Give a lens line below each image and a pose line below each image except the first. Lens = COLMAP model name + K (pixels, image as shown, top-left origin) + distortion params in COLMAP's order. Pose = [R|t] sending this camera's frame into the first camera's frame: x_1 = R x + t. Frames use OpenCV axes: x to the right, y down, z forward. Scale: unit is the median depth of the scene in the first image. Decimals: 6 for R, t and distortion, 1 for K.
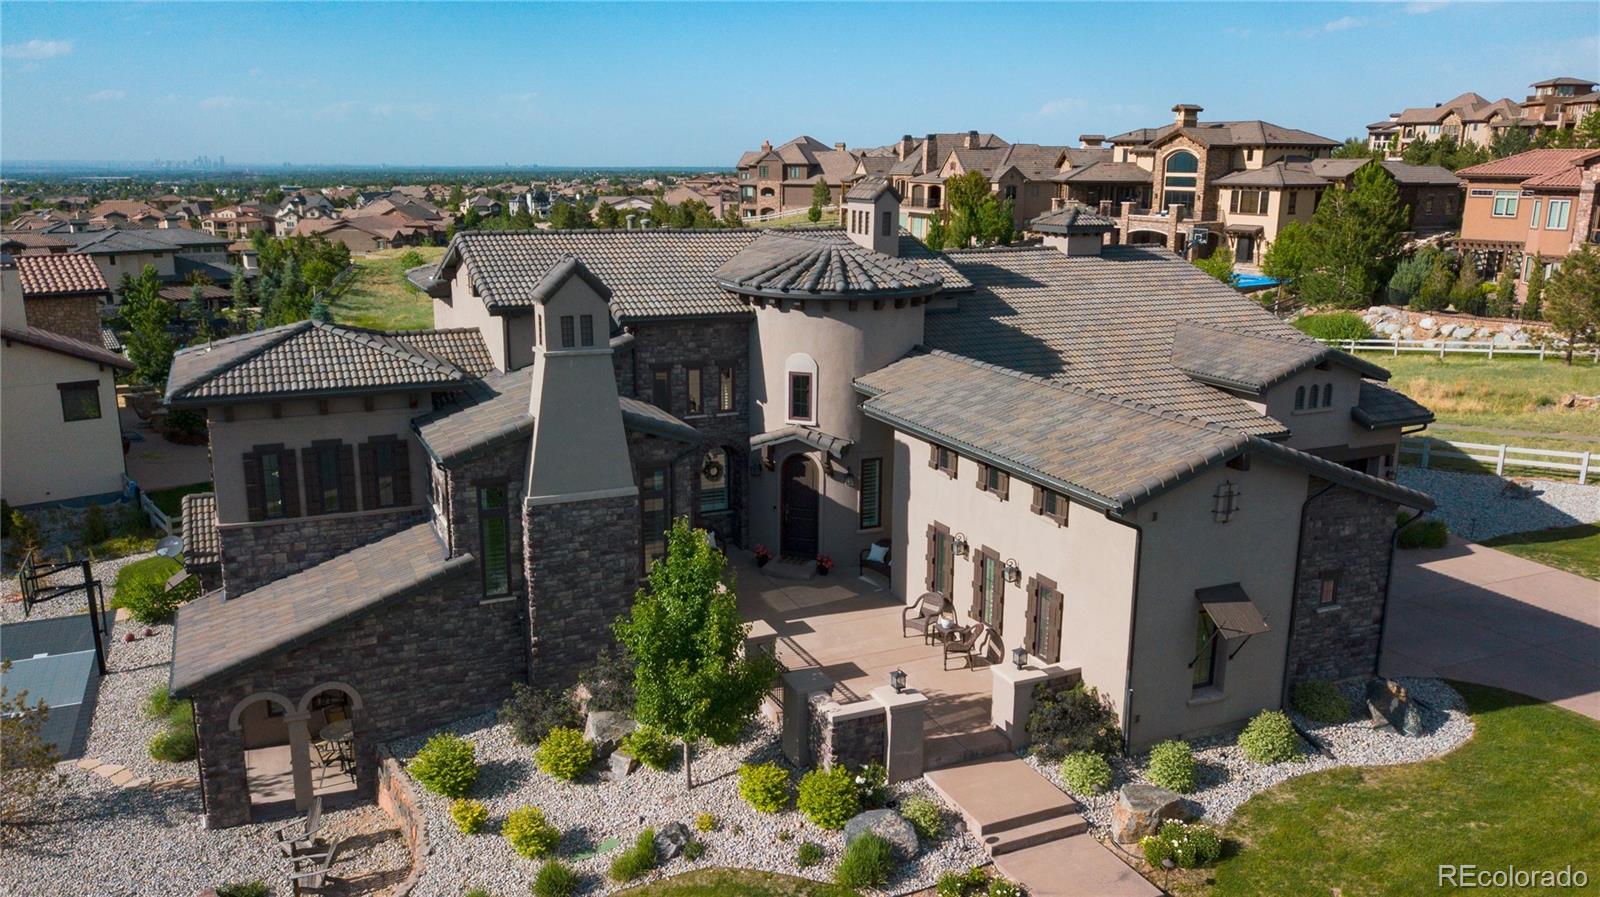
lens RADIAL K [[1233.3, 0, 800.0], [0, 1233.3, 448.5], [0, 0, 1]] dist [-0.031003, 0.000000]
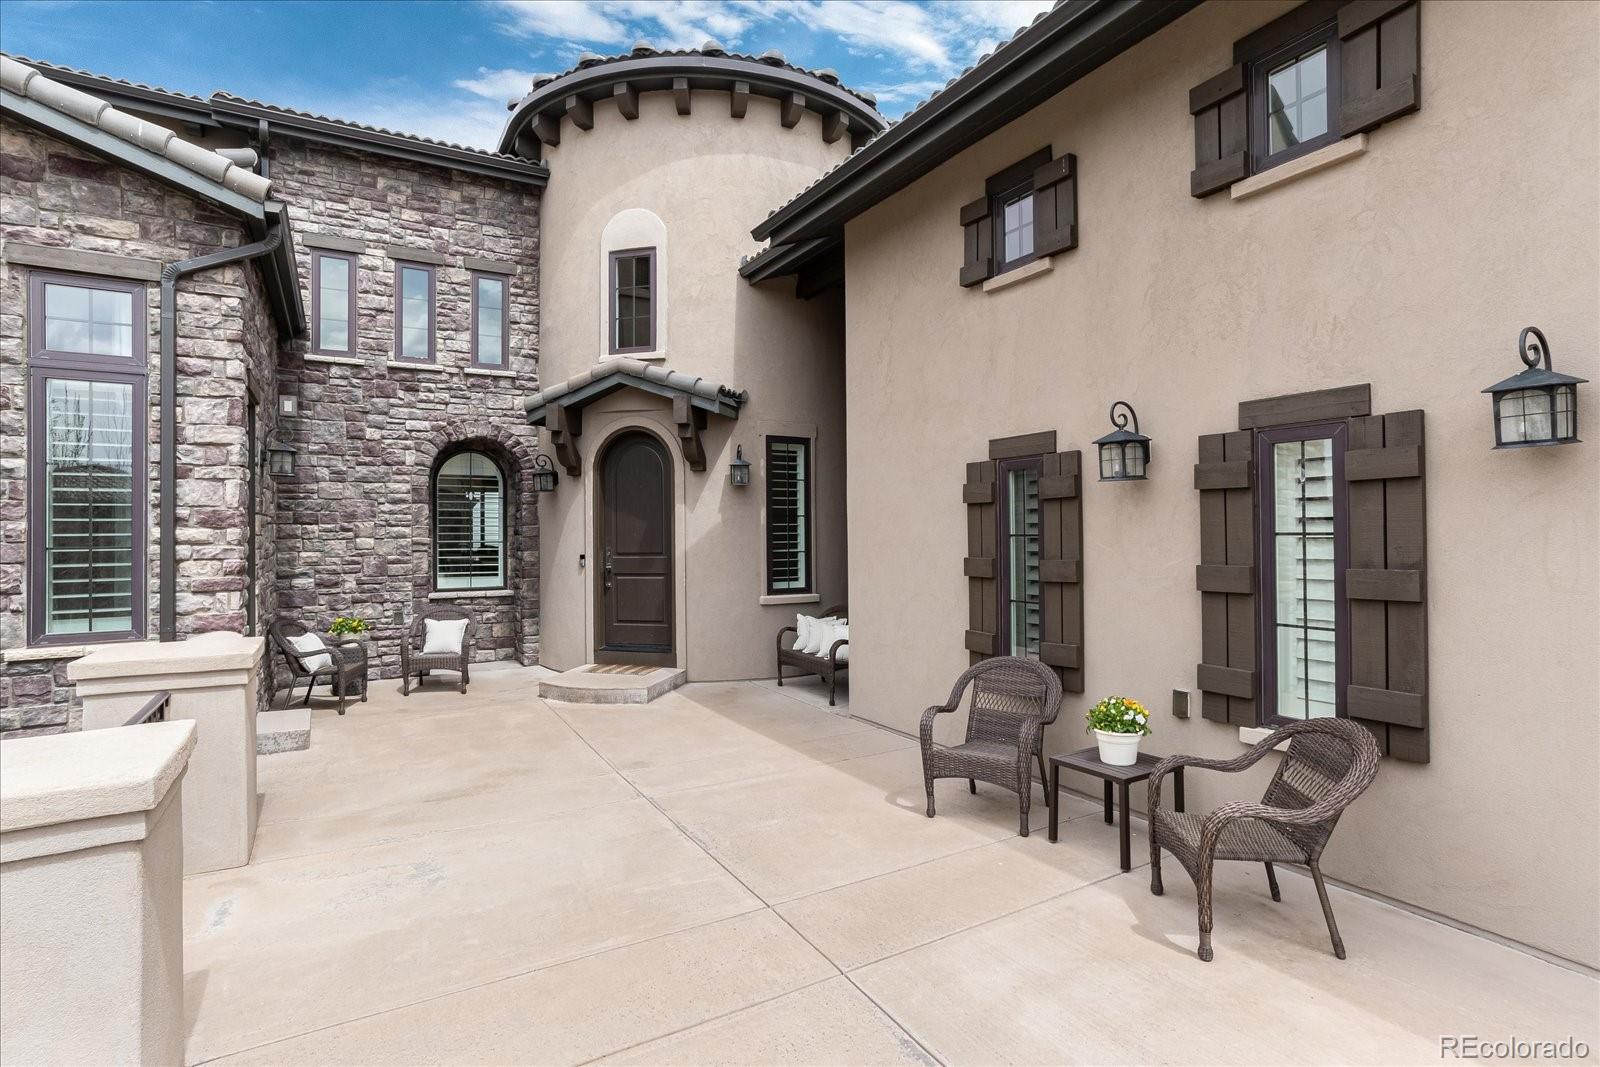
lens RADIAL K [[791.2, 0, 829.3], [0, 791.2, 535.1], [0, 0, 1]] dist [-0.024450, -0.000066]
pose [[0.991894, -0.013006, 0.126398, 0.035010], [0.042782, 0.970853, -0.235828, 0.117185], [-0.119647, 0.239324, 0.963540, 0.717239]]
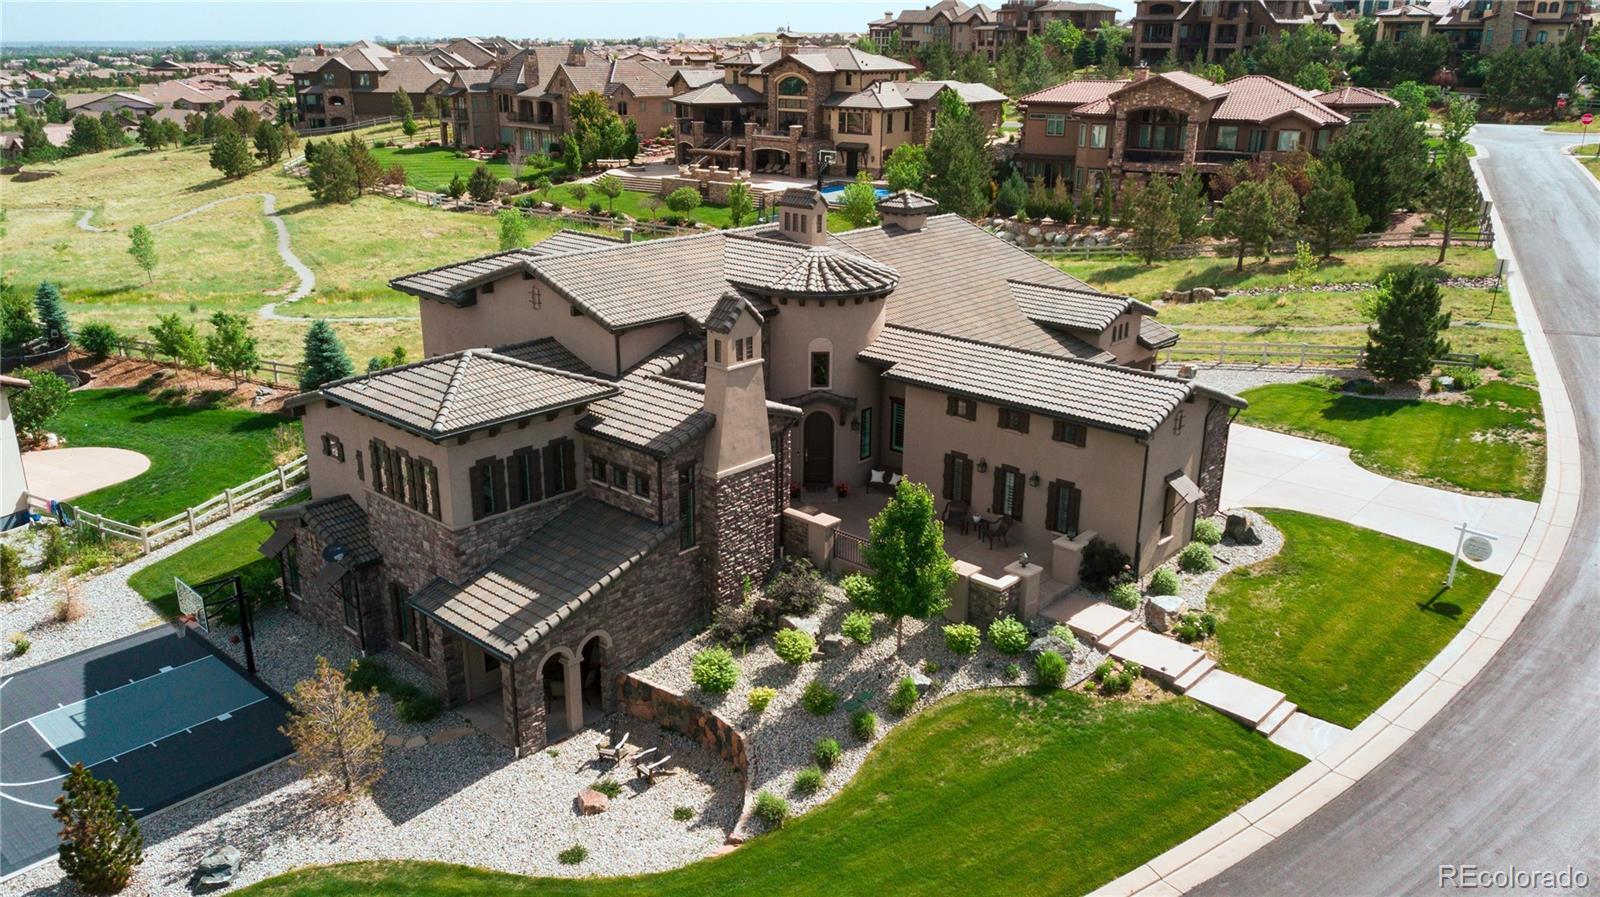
lens RADIAL K [[1233.3, 0, 800.0], [0, 1233.3, 448.5], [0, 0, 1]] dist [-0.031003, 0.000000]
pose [[0.913738, -0.126084, 0.386246, -0.554825], [0.086288, 0.989166, 0.118766, -0.119154], [-0.397036, -0.075192, 0.914718, -0.242440]]
